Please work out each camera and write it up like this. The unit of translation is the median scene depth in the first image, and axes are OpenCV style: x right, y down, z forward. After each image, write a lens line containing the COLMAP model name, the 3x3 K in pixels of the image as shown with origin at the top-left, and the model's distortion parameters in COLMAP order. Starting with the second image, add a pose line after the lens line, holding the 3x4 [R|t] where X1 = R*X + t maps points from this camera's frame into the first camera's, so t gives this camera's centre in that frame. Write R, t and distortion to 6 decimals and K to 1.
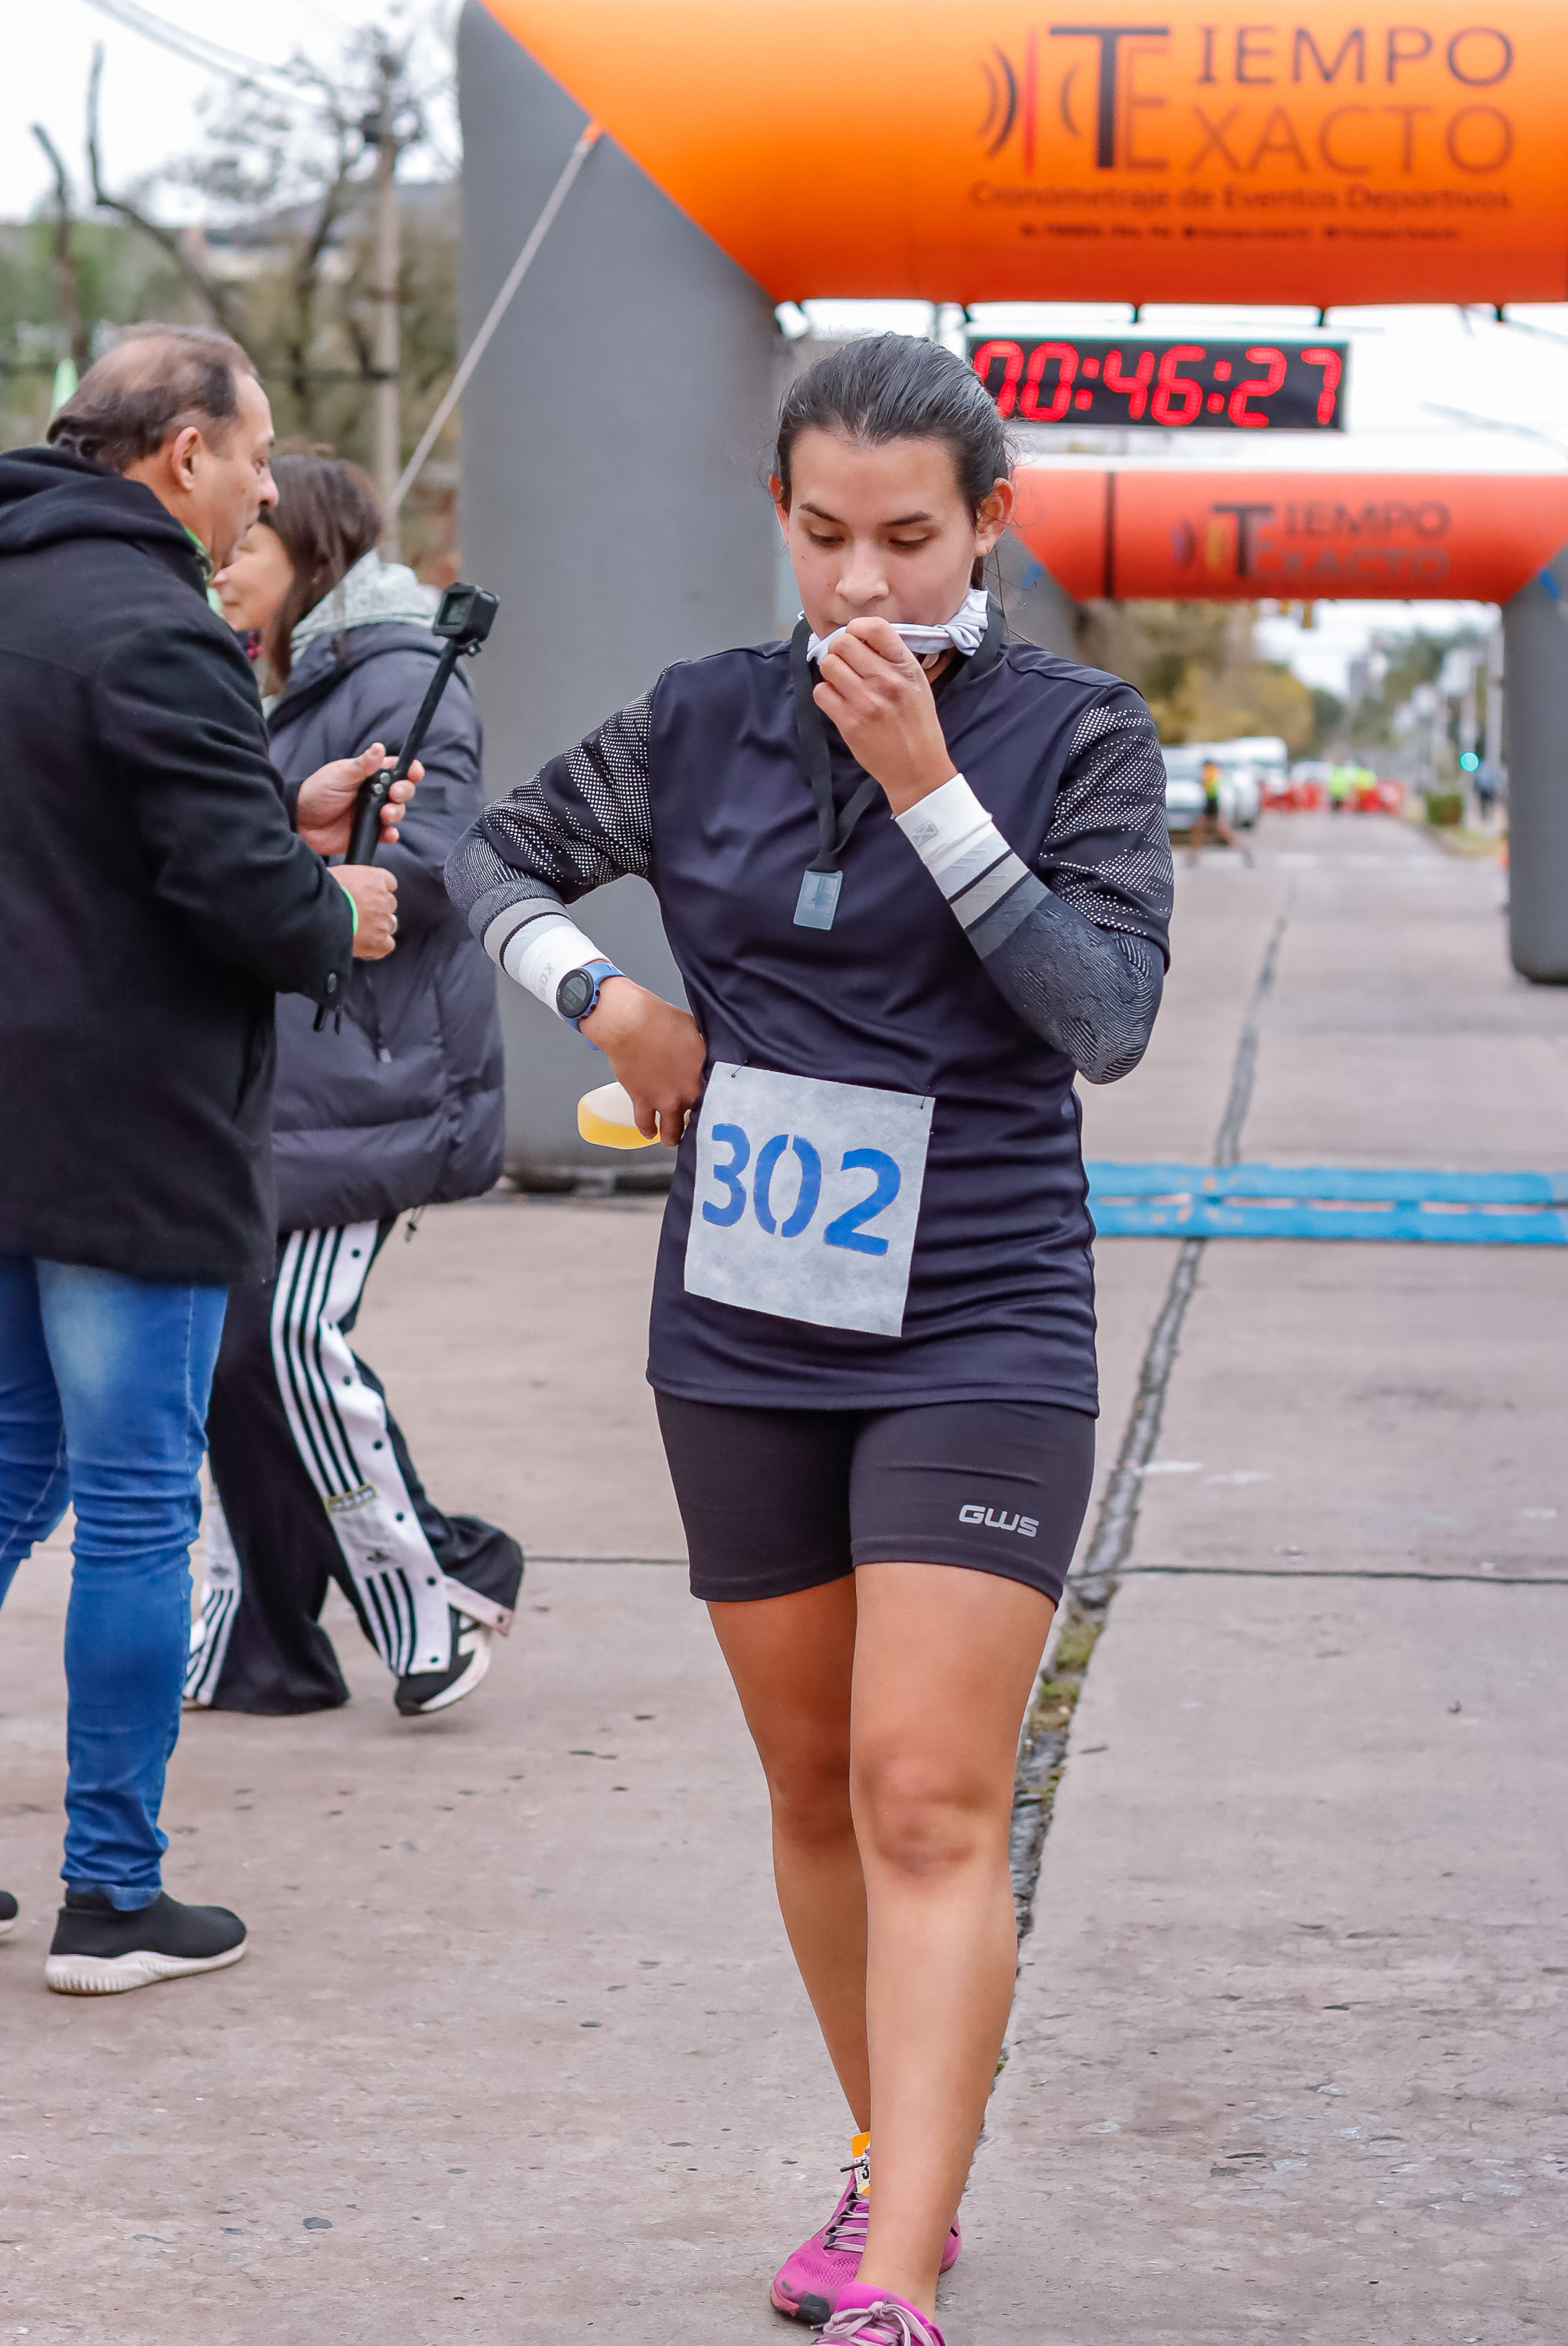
lens RADIAL K [[5359.5, 0, 784.0], [0, 5359.5, 1173.0], [0, 0, 1]] dist [-0.037506, 0.136561]
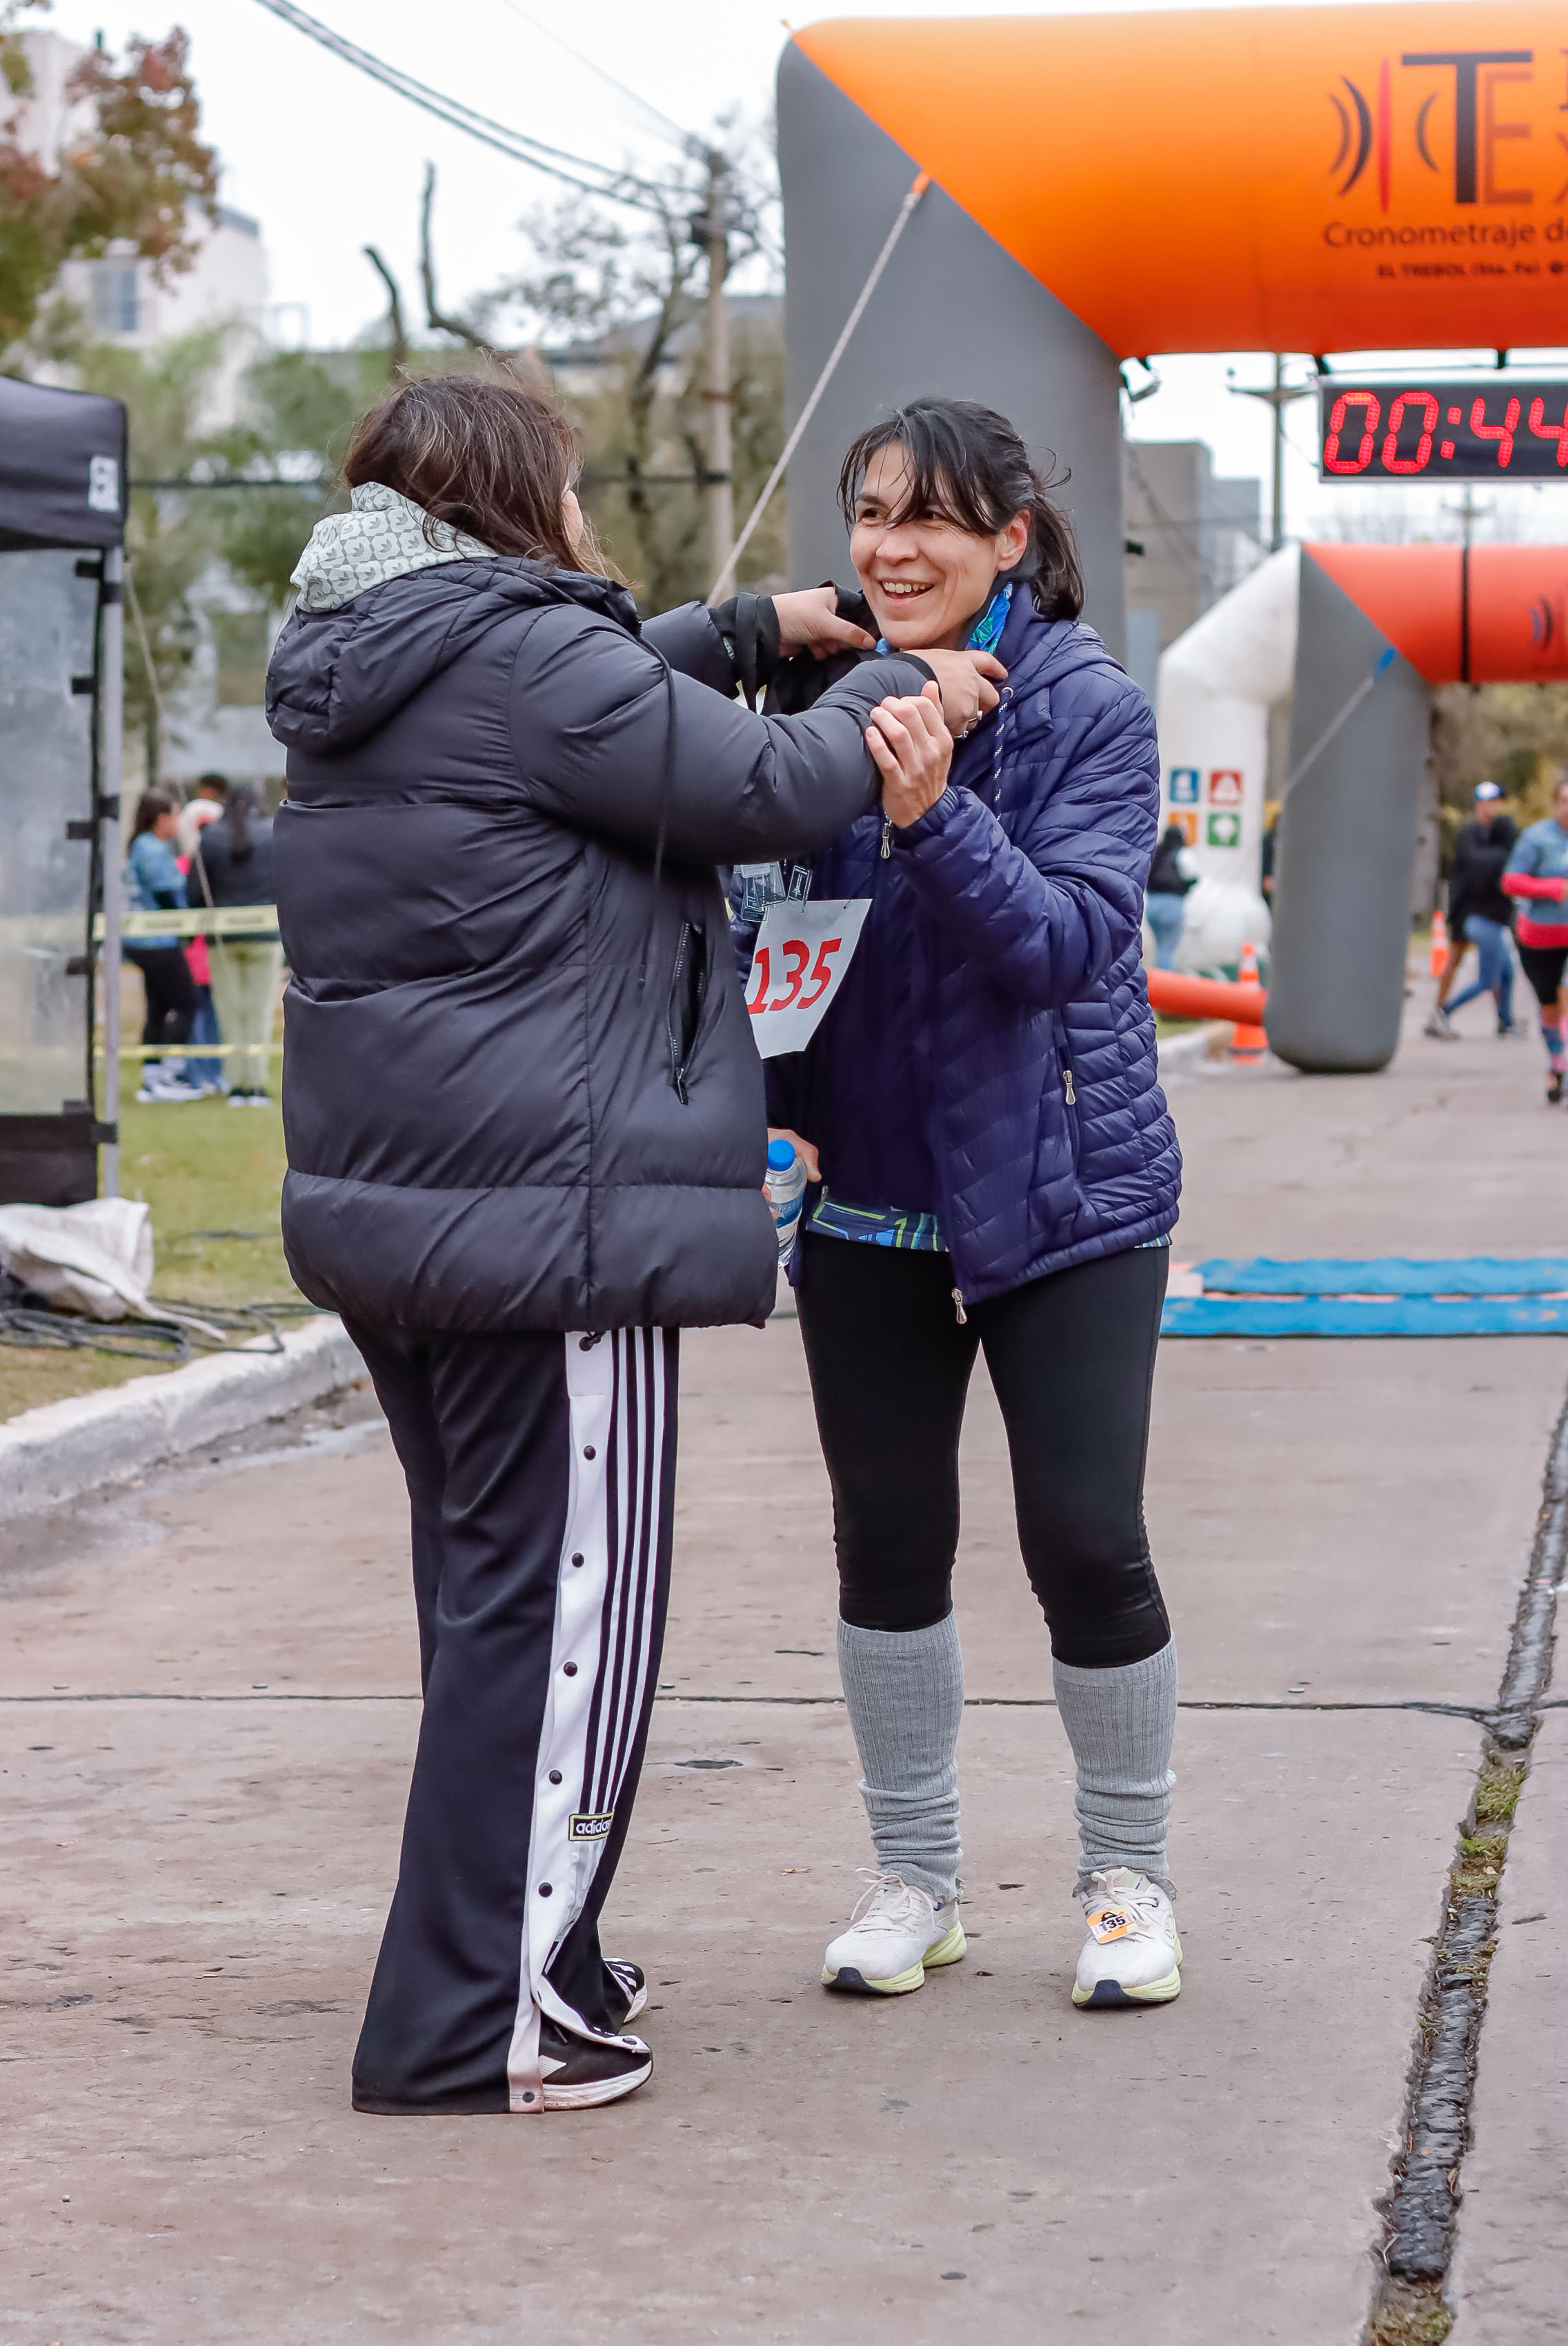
lens RADIAL K [[5378.9, 0, 784.0], [0, 5378.9, 1173.0], [0, 0, 1]] dist [-0.037845, 0.066284]
pose [[0.997617, -0.020901, -0.065749, -0.002577], [0.019508, 0.999573, -0.021758, 0.003114], [0.066175, 0.020424, 0.997599, 0.111155]]
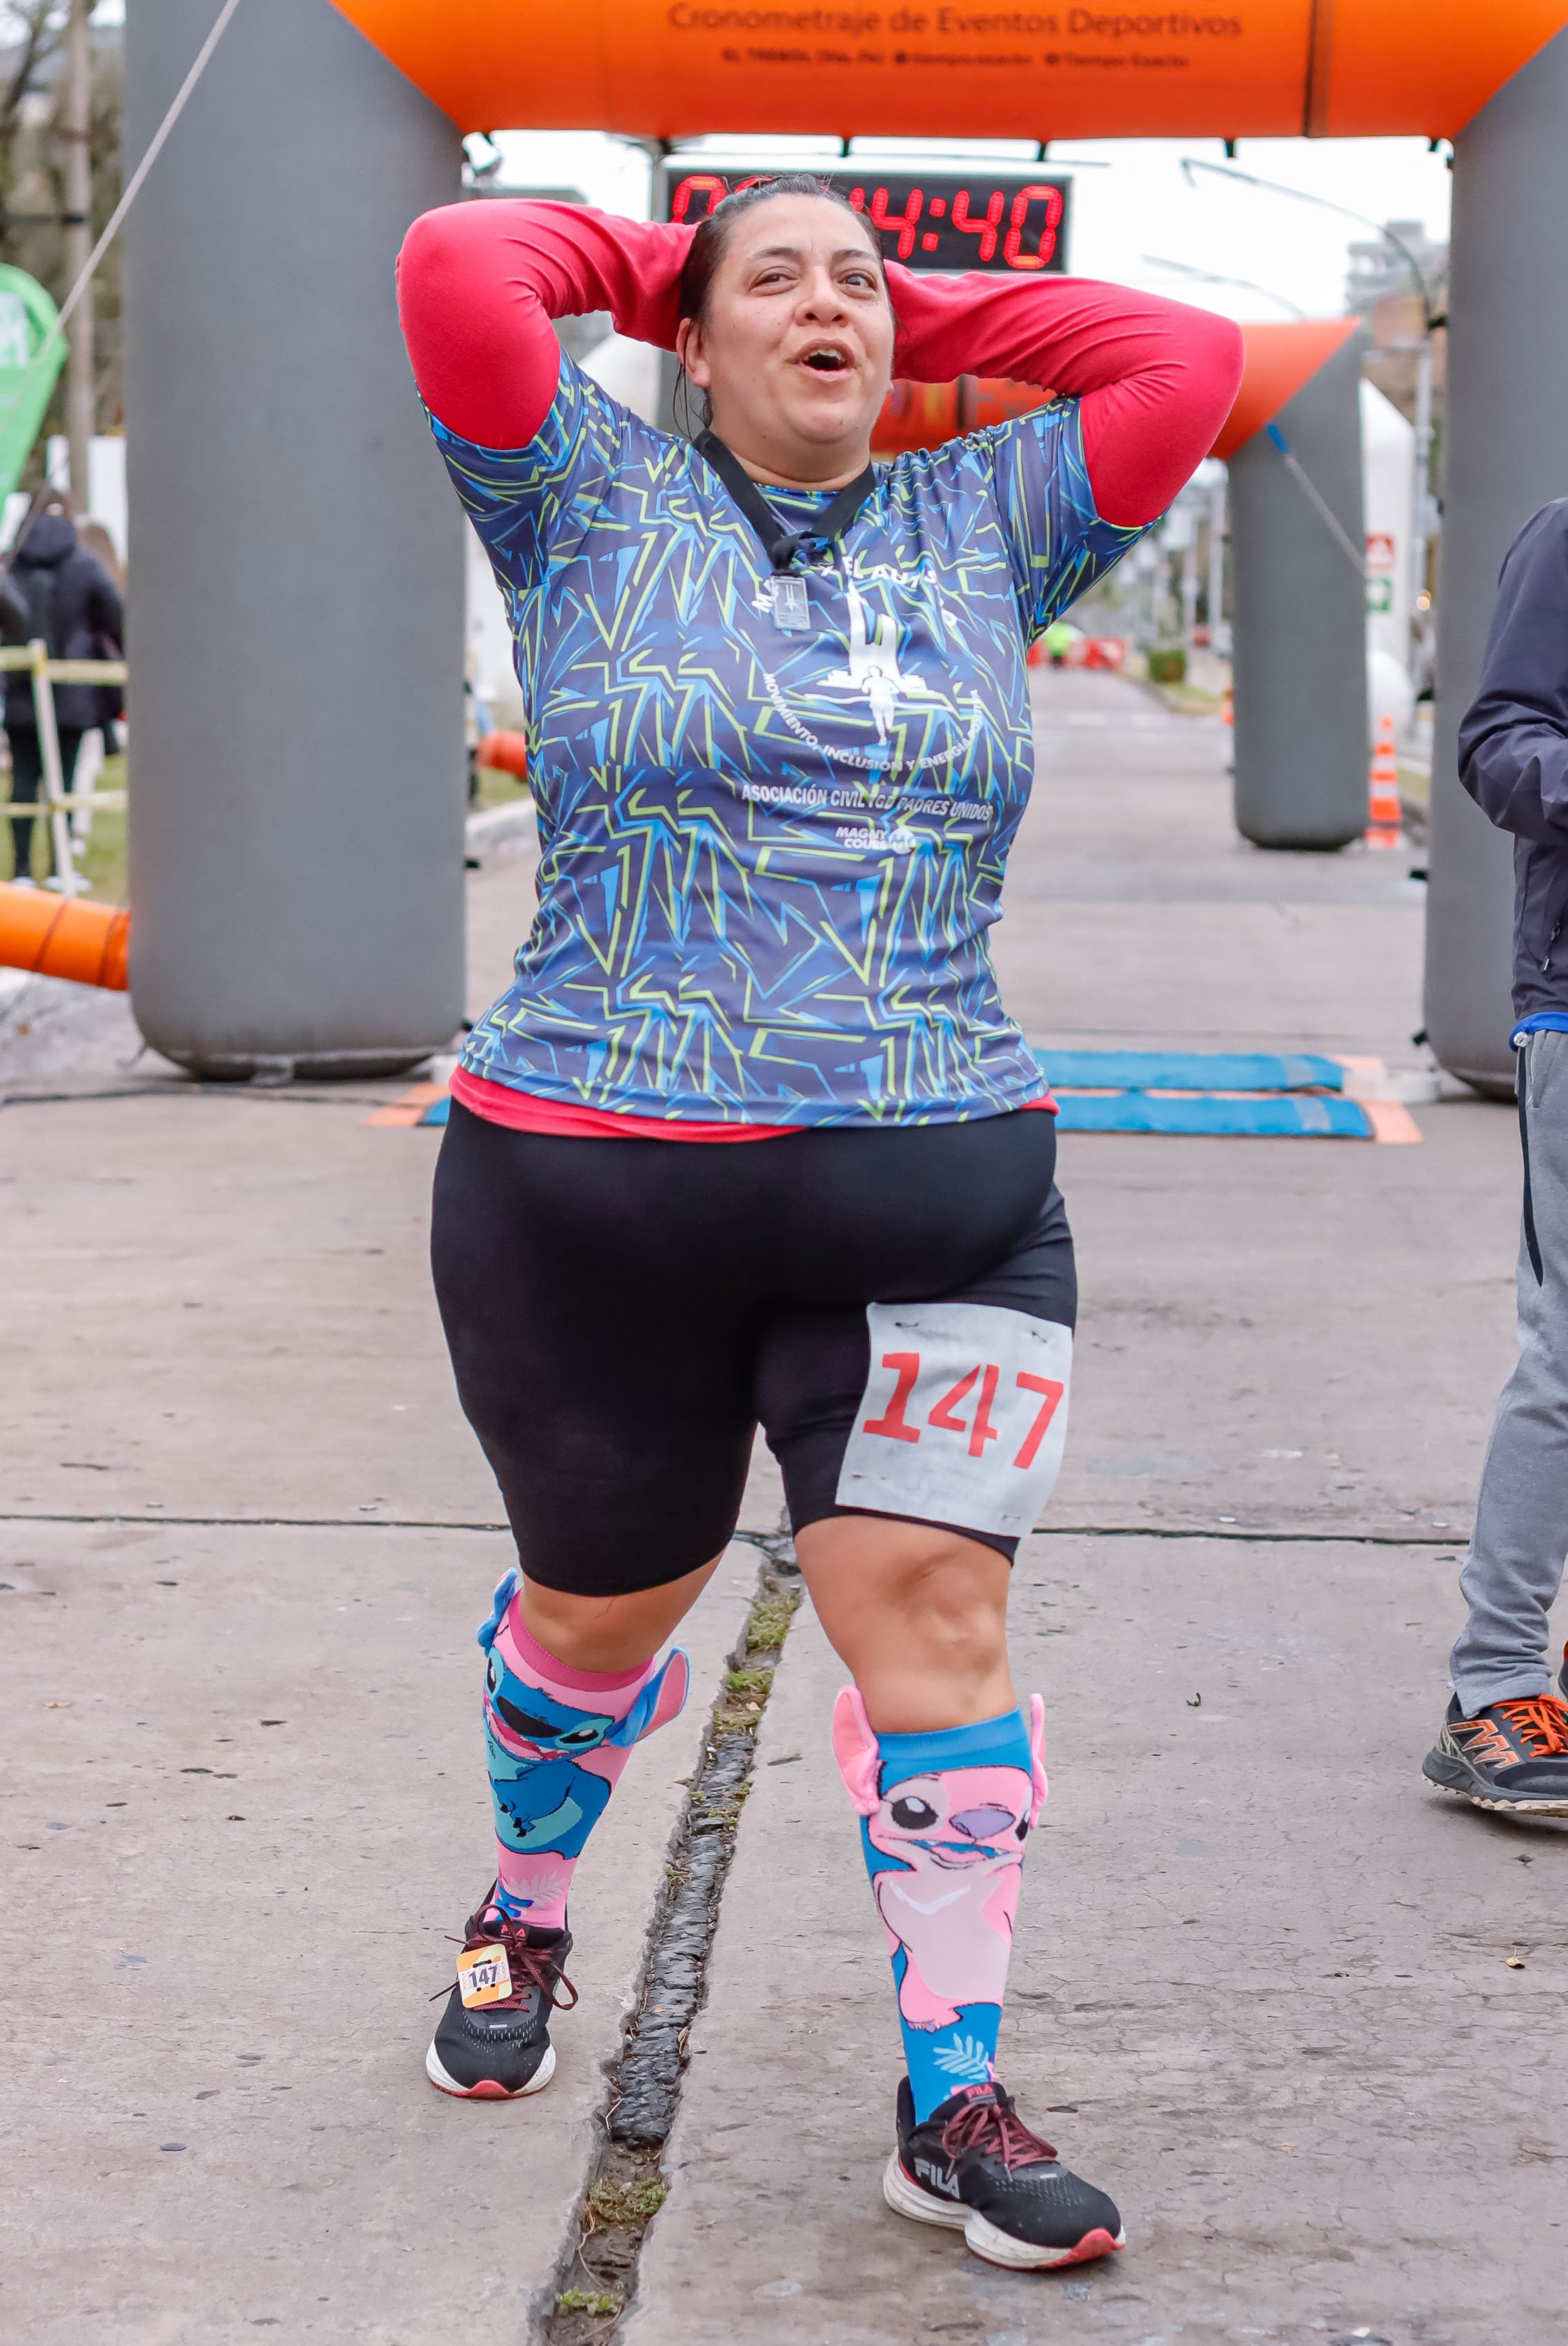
lens RADIAL K [[5391.5, 0, 784.0], [0, 5391.5, 1173.0], [0, 0, 1]] dist [-0.066514, 0.283899]
pose [[0.998653, -0.004726, 0.051668, 0.011696], [0.003381, 0.999654, 0.026089, -0.010157], [-0.051774, -0.025879, 0.998323, 0.114469]]
